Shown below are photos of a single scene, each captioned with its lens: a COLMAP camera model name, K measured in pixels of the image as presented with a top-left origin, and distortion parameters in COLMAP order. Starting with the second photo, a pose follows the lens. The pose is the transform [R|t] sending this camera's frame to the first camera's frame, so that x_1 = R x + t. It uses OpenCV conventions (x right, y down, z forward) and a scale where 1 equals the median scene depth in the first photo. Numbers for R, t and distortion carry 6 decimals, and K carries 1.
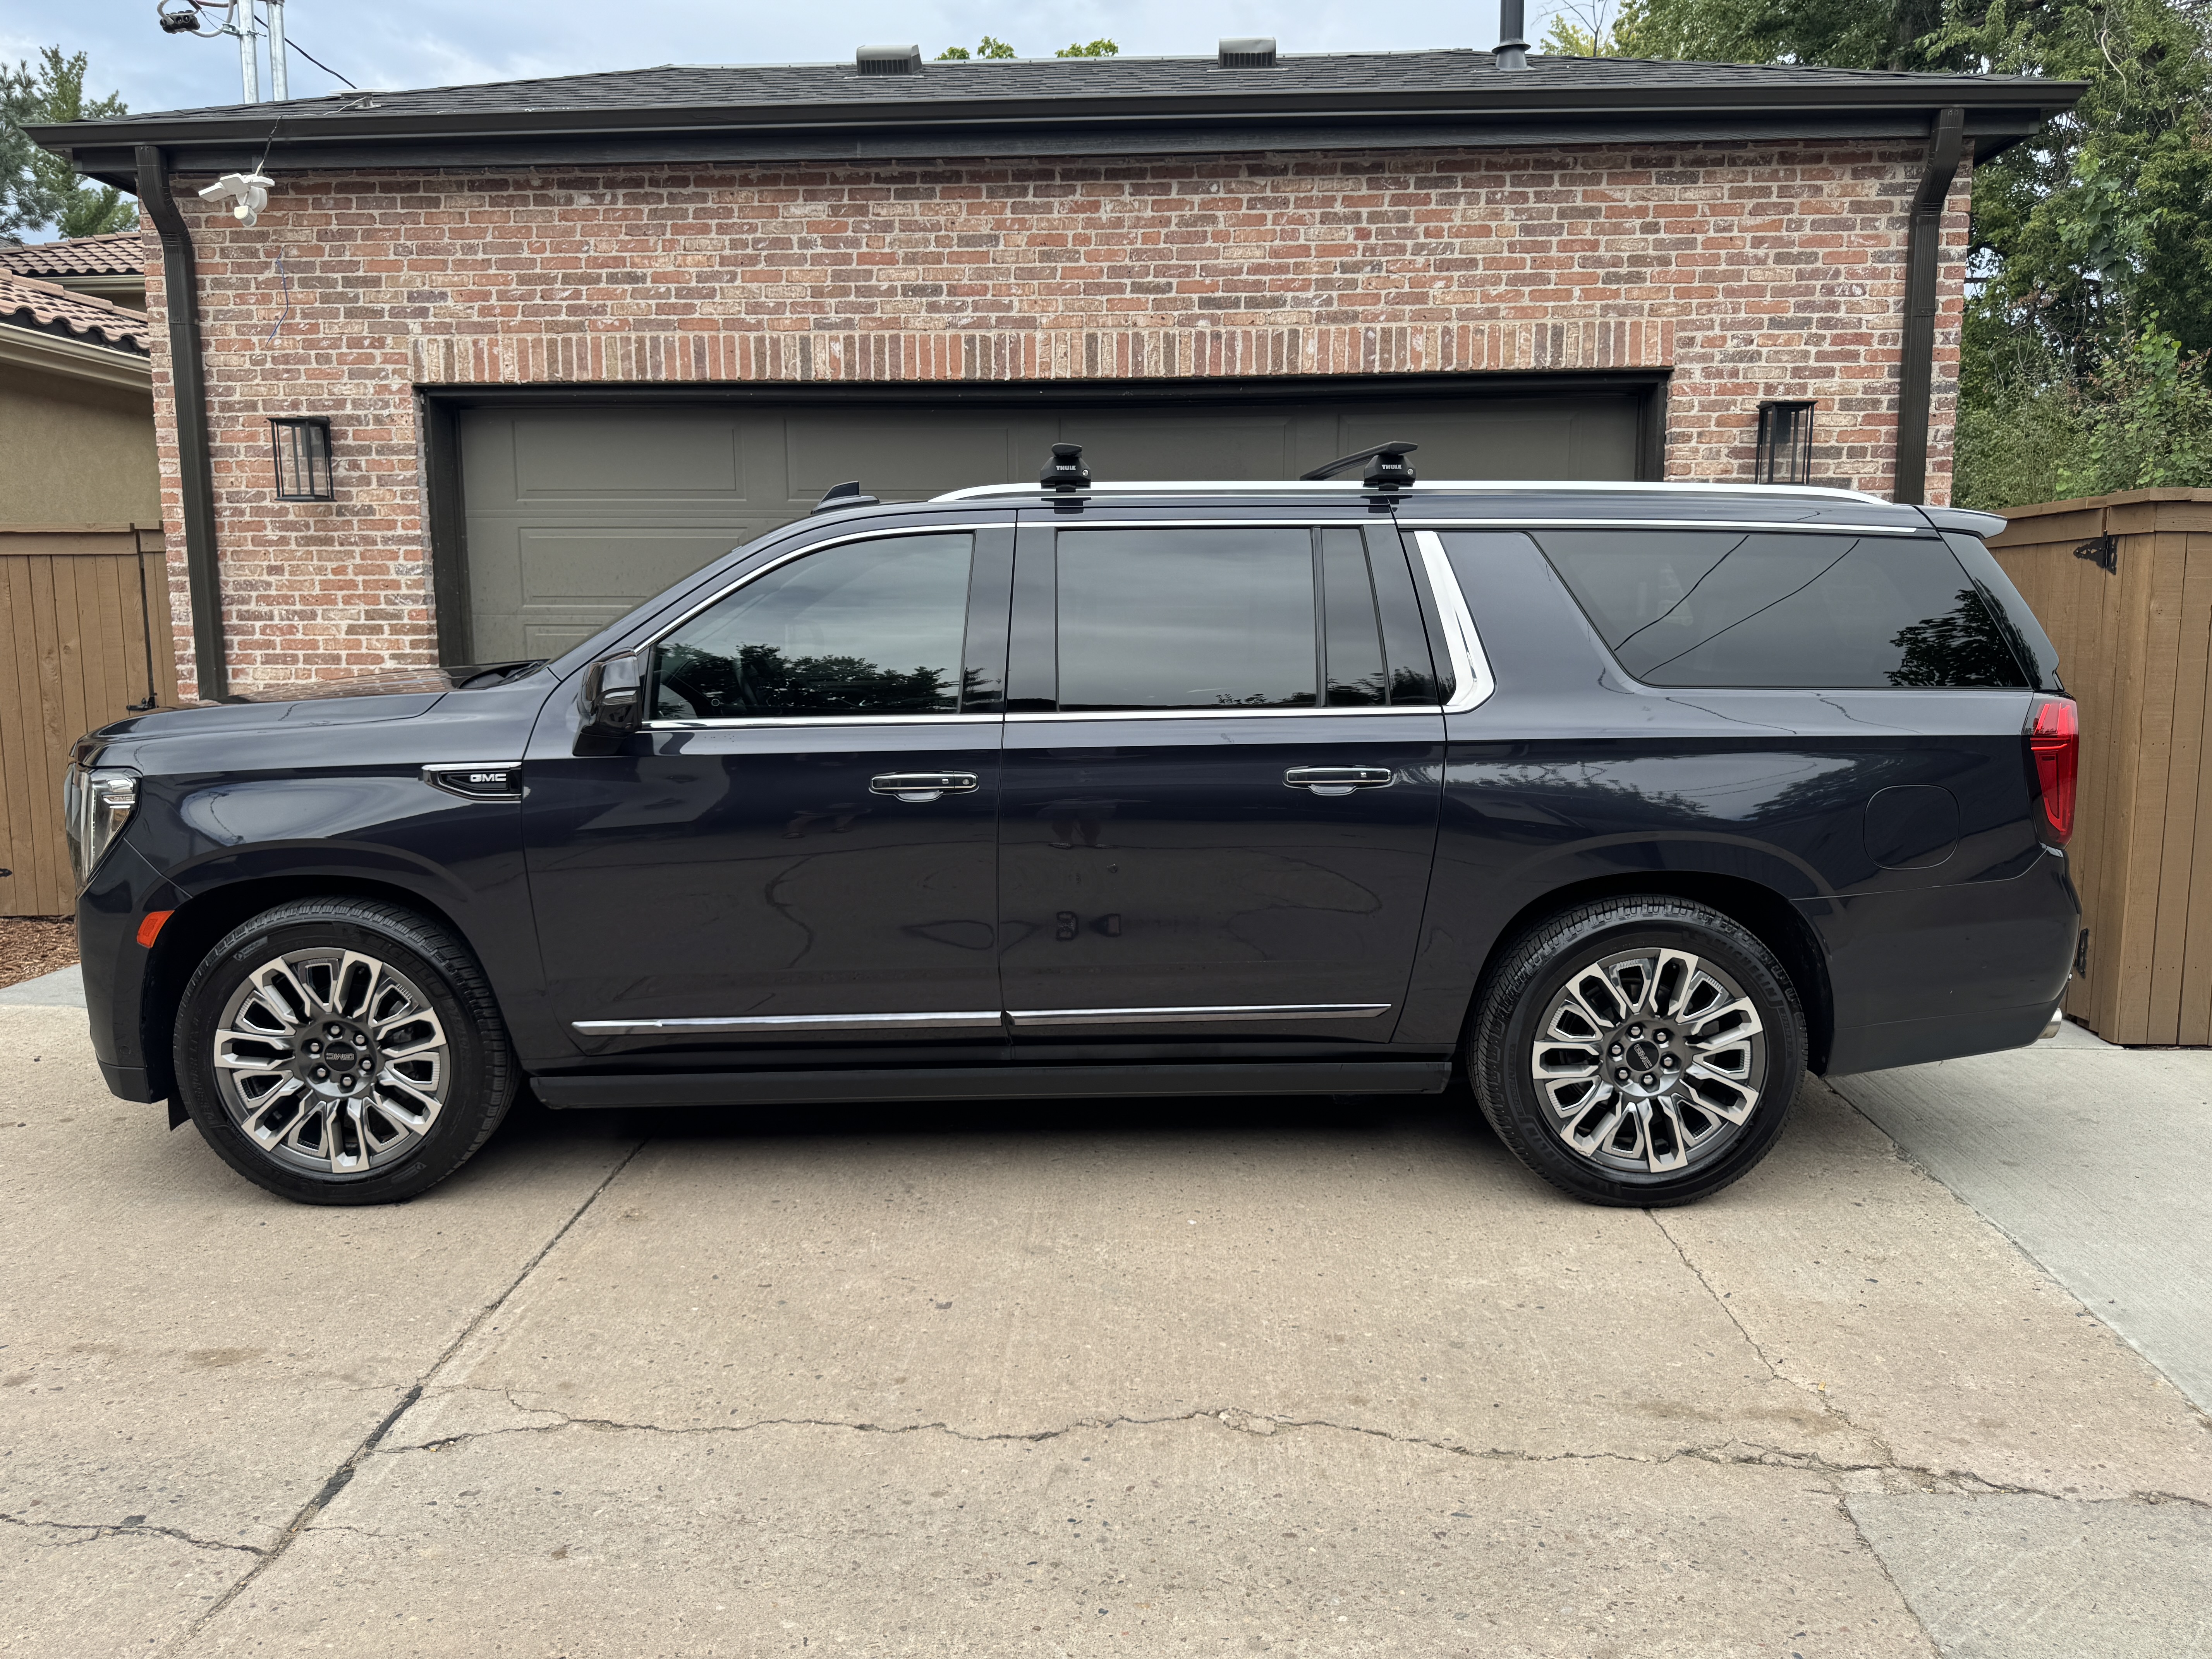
lens RADIAL K [[1576.4, 0, 1104.4], [0, 1576.4, 819.2], [0, 0, 1]] dist [0.037394, -0.039605]
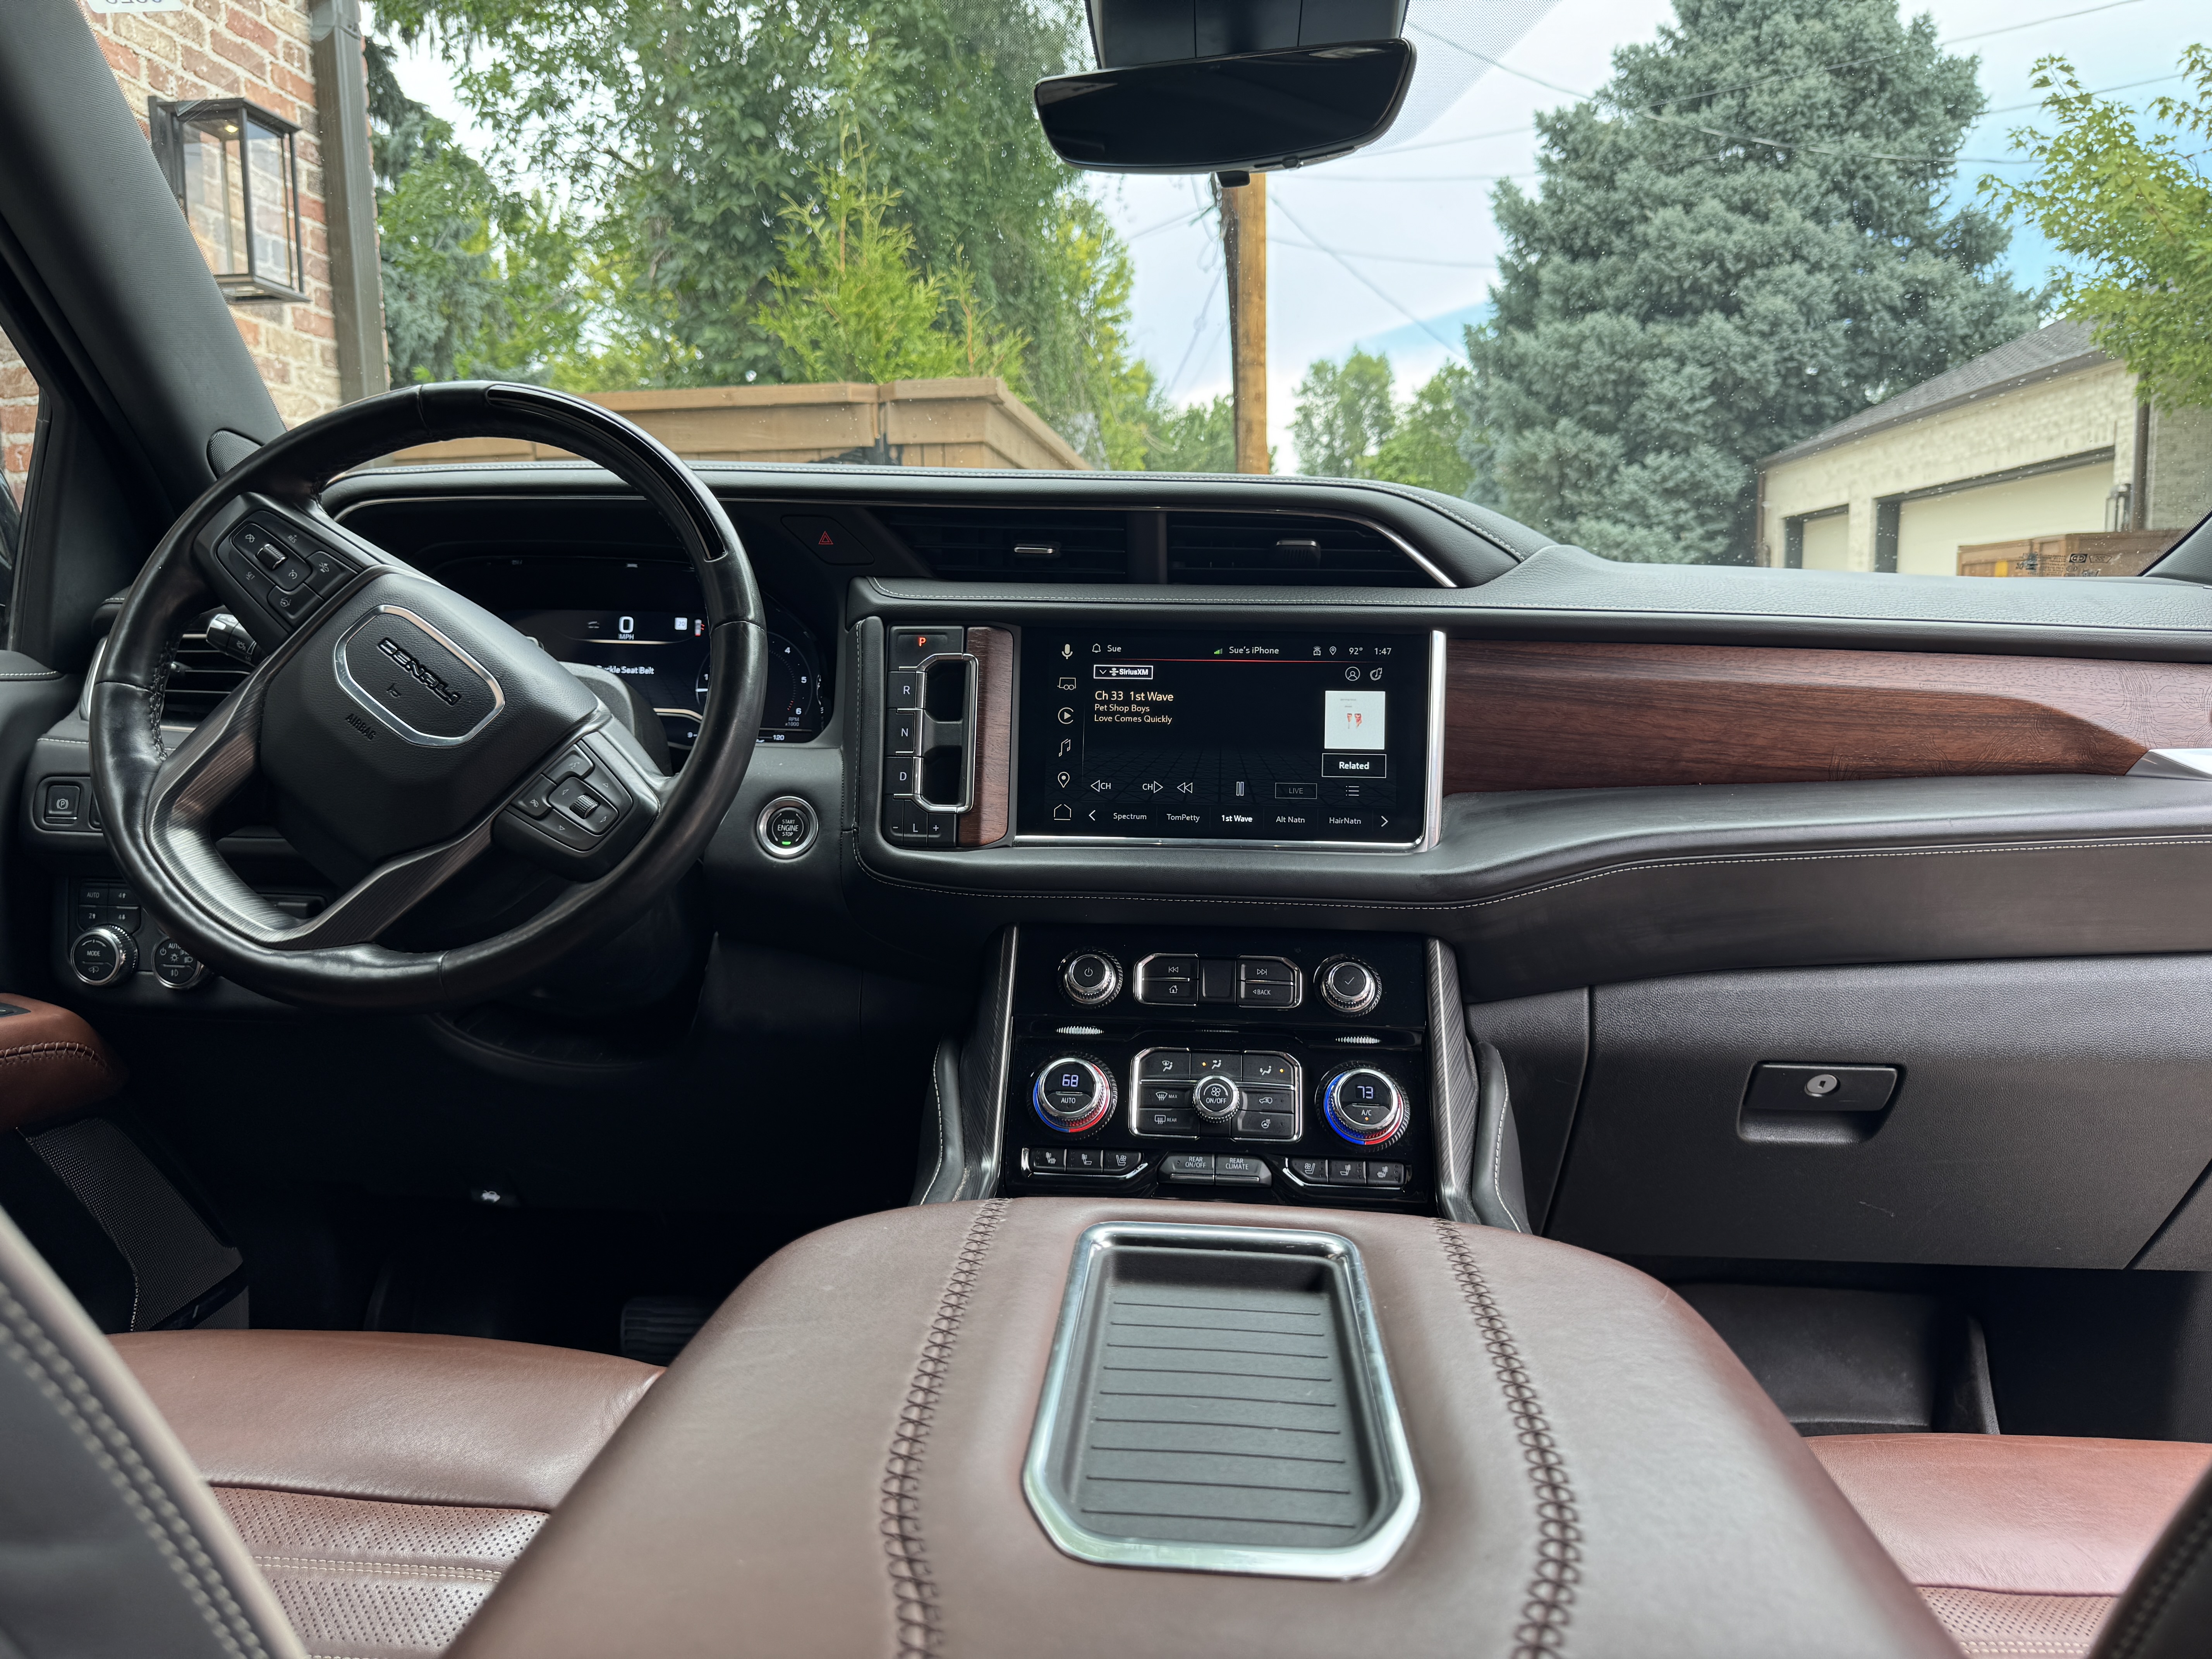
lens RADIAL K [[1576.4, 0, 1065.3], [0, 1576.4, 824.8], [0, 0, 1]] dist [0.037394, -0.039605]
pose [[0.080699, -0.120314, 0.989450, -0.053516], [0.147682, 0.983175, 0.107506, -0.063459], [-0.985737, 0.137448, 0.097110, 0.722073]]
